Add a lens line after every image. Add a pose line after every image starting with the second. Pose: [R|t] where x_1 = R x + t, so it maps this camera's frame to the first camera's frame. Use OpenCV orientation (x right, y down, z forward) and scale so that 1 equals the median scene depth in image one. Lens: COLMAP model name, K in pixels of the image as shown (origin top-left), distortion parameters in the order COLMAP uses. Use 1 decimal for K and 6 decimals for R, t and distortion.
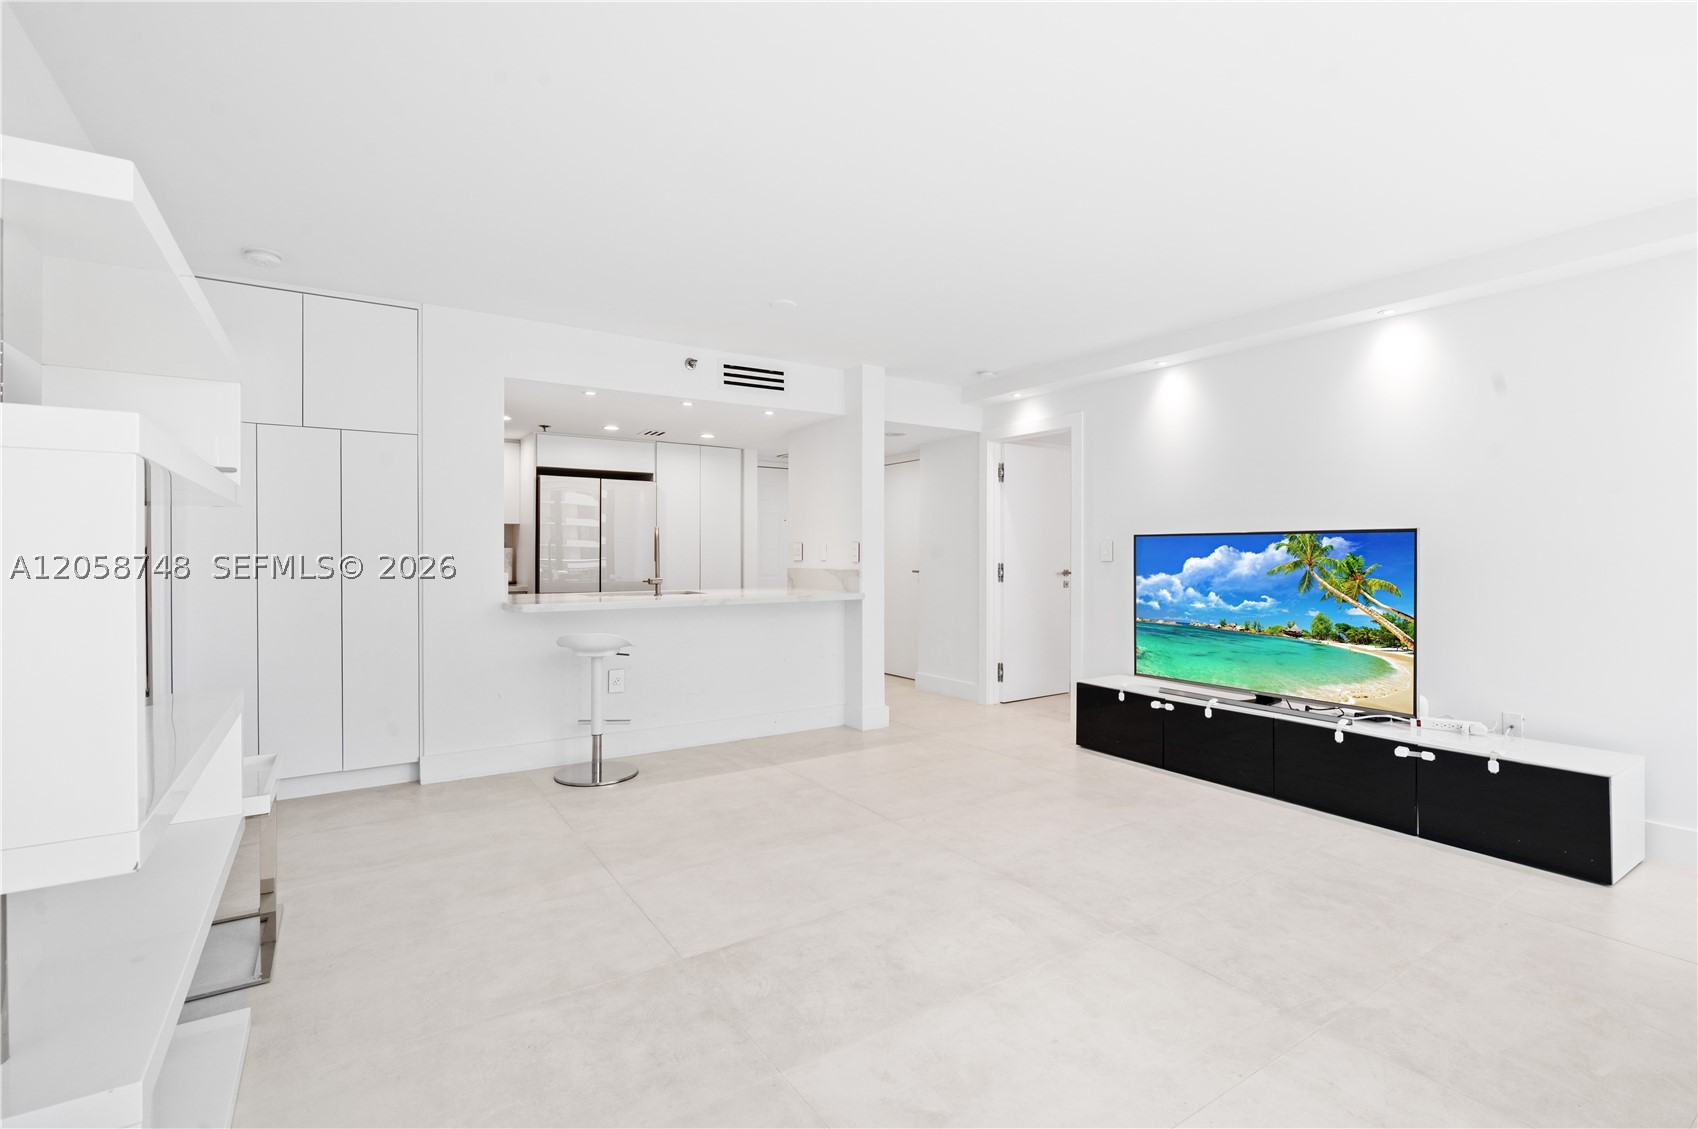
lens RADIAL K [[772.0, 0, 873.7], [0, 772.0, 534.1], [0, 0, 1]] dist [-0.002602, 0.000226]
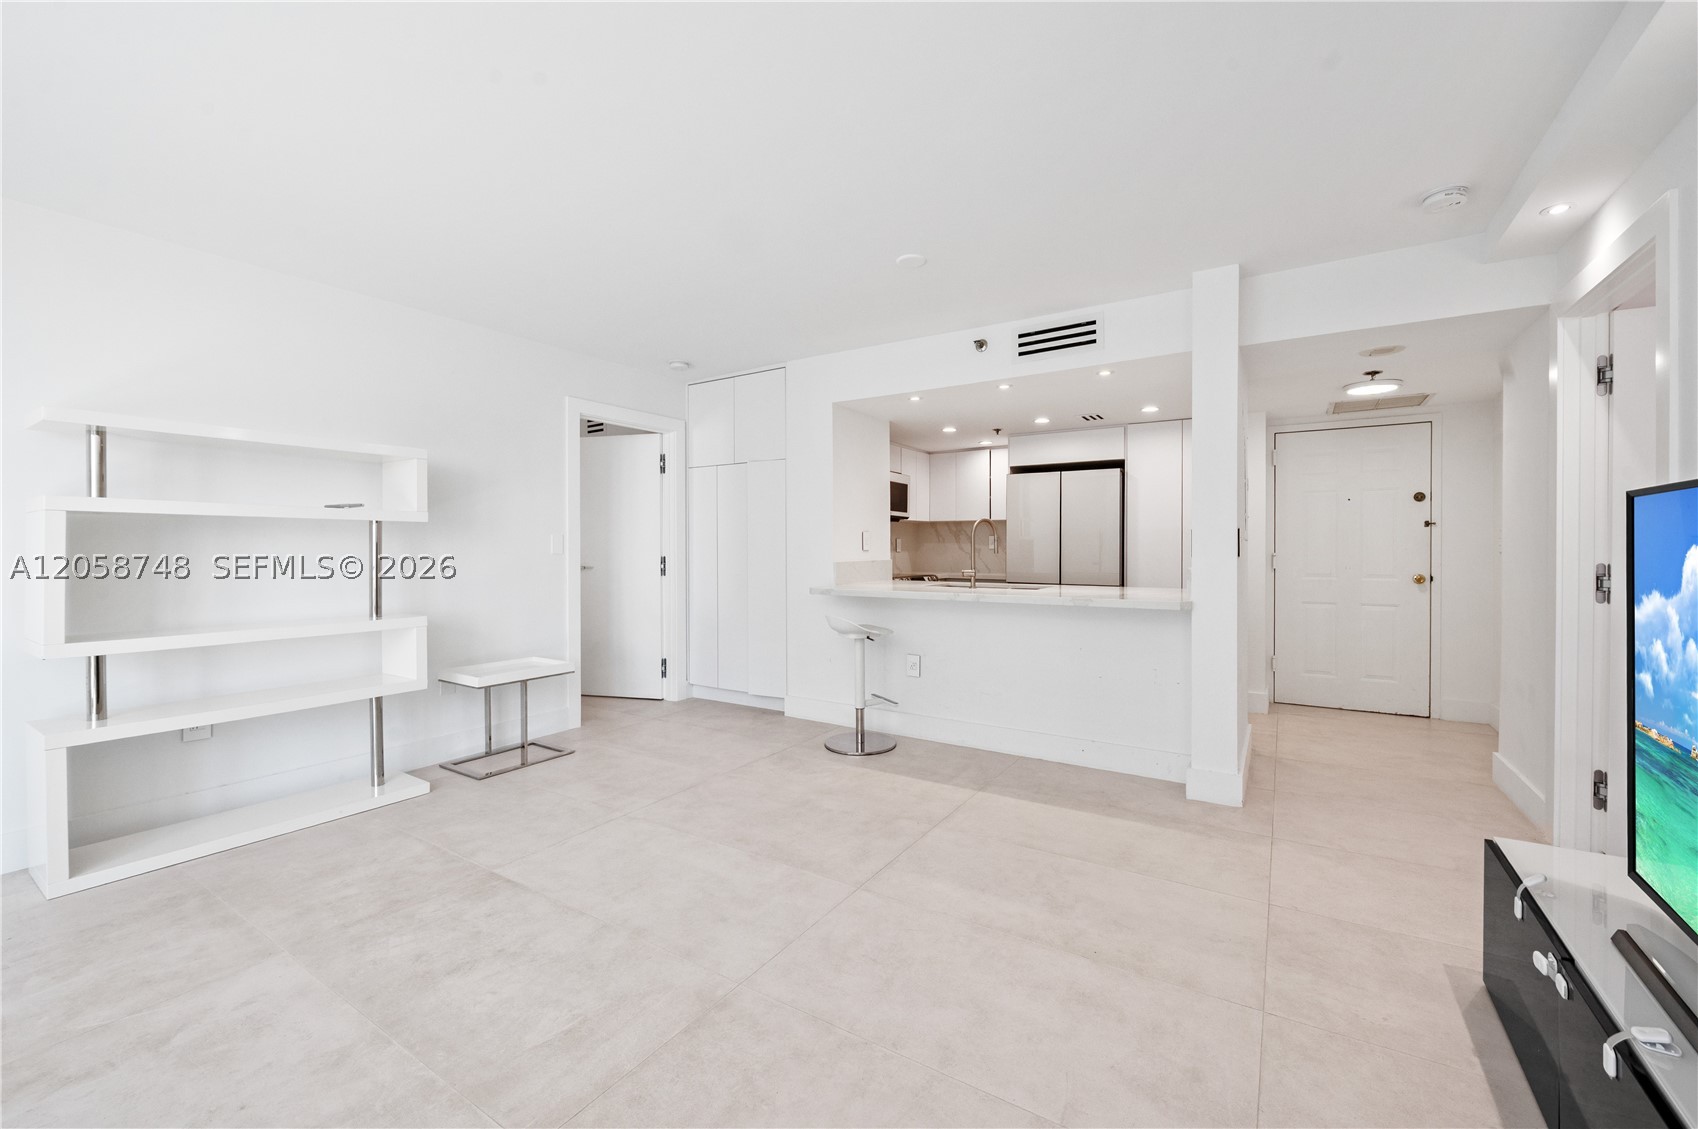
lens RADIAL K [[685.8, 0, 861.1], [0, 685.8, 532.6], [0, 0, 1]] dist [-0.003866, -0.000981]
pose [[0.397081, -0.023483, -0.917483, 0.534391], [0.022588, 0.999620, -0.015810, 0.022464], [0.917505, -0.014446, 0.397461, 0.594441]]
